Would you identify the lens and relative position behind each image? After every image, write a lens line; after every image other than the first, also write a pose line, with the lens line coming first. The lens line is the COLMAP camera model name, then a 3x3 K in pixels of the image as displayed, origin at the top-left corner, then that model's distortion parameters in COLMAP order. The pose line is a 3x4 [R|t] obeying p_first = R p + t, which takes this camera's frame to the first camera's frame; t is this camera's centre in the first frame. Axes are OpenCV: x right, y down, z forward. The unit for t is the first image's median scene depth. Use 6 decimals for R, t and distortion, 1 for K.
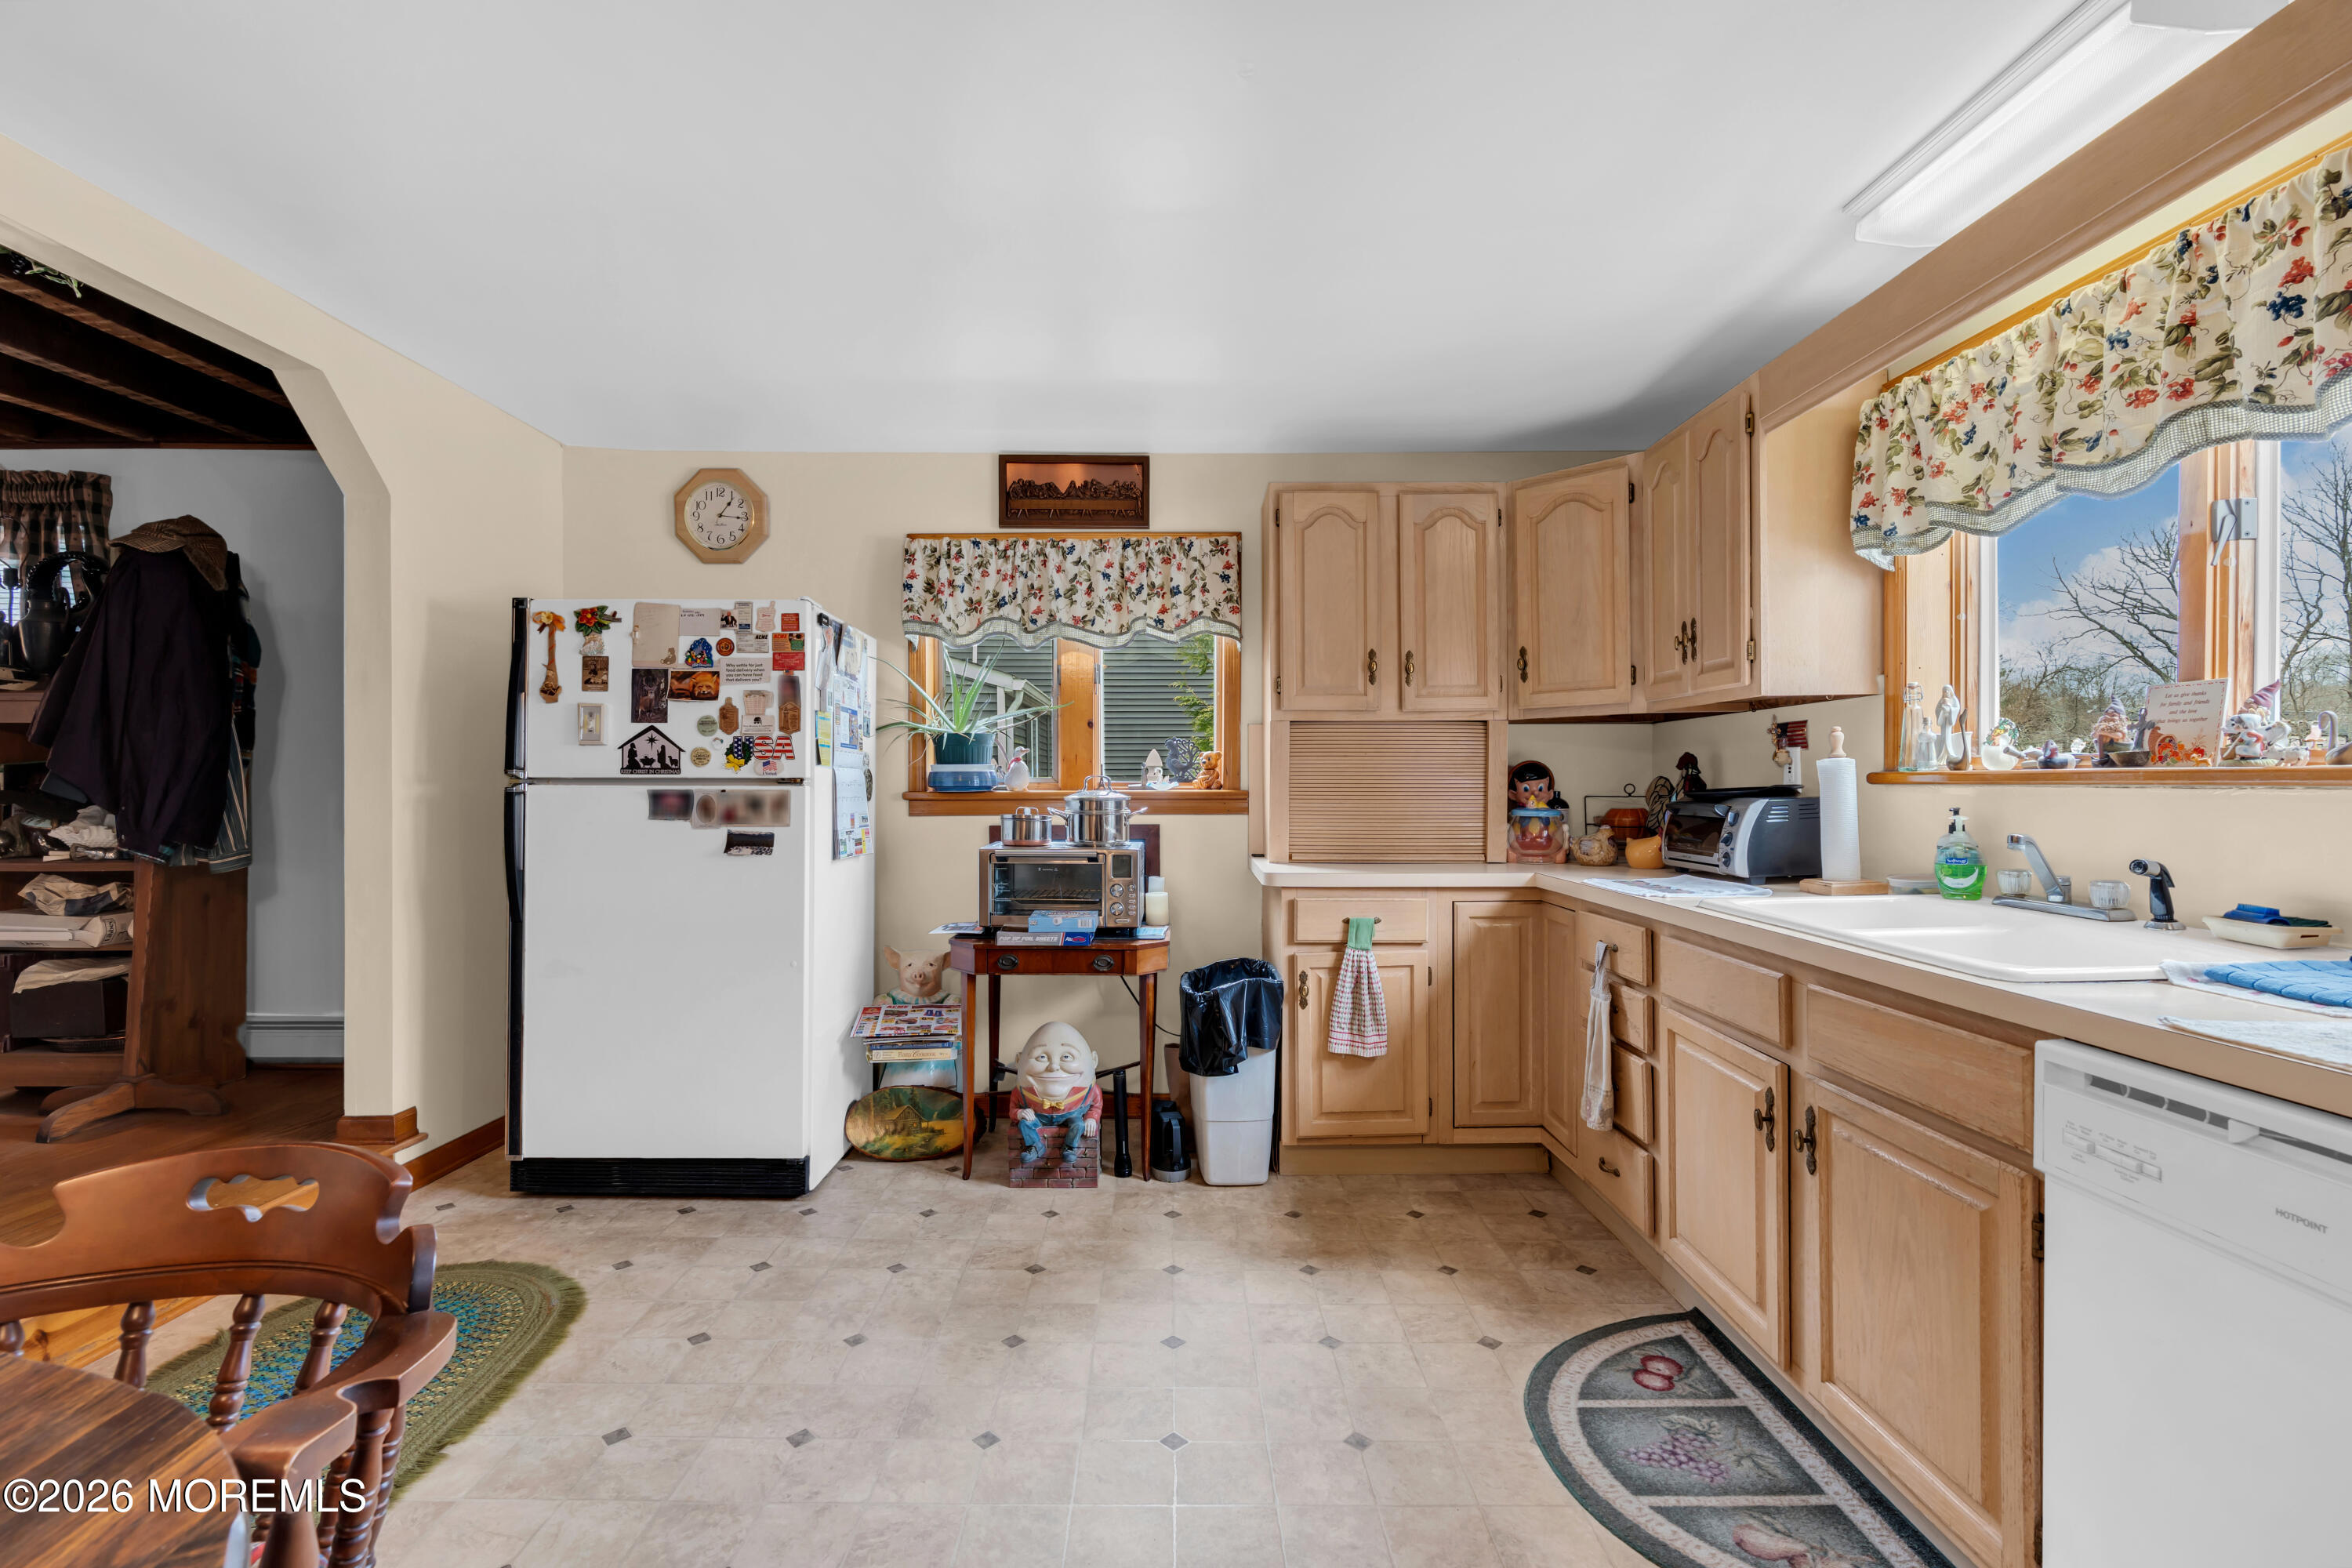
lens RADIAL K [[1061.1, 0, 1170.4], [0, 1061.1, 788.3], [0, 0, 1]] dist [-0.003969, 0.002057]
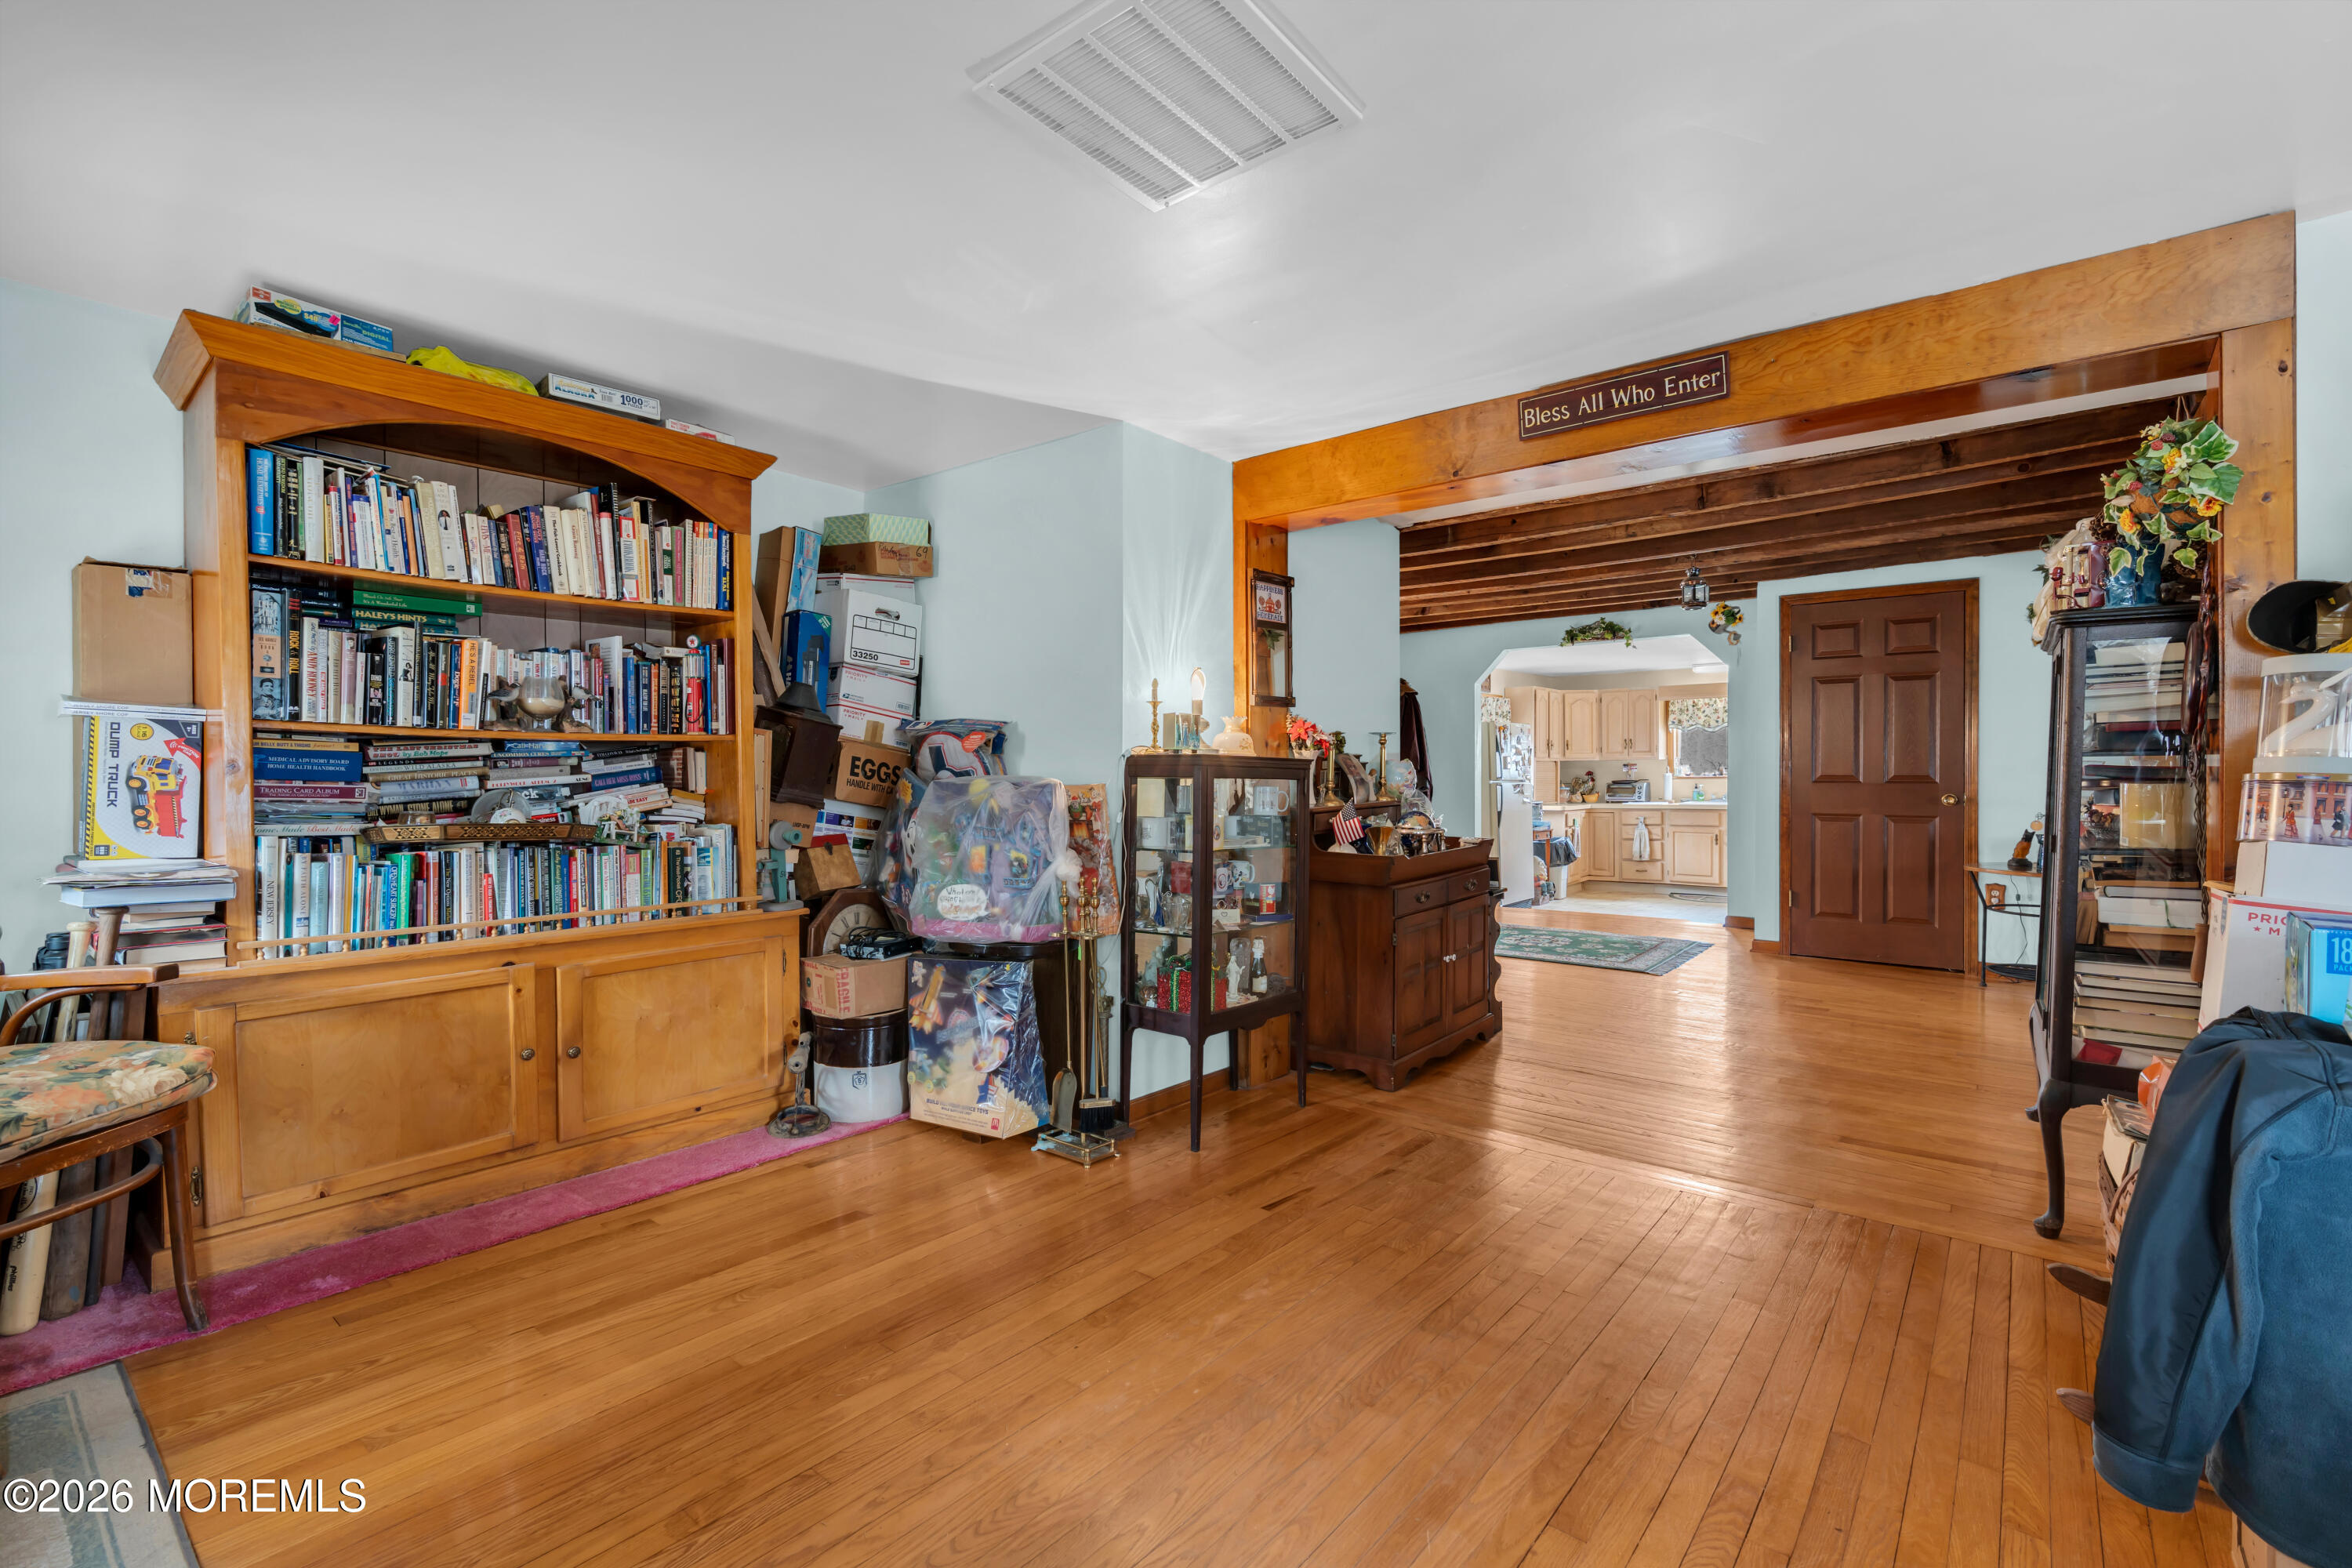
lens RADIAL K [[1061.1, 0, 1170.6], [0, 1061.1, 775.3], [0, 0, 1]] dist [-0.003969, 0.002057]
pose [[0.637392, -0.002691, 0.770535, -3.584939], [0.012712, 0.999895, -0.007023, -0.013225], [-0.770435, 0.014271, 0.637359, -0.217154]]
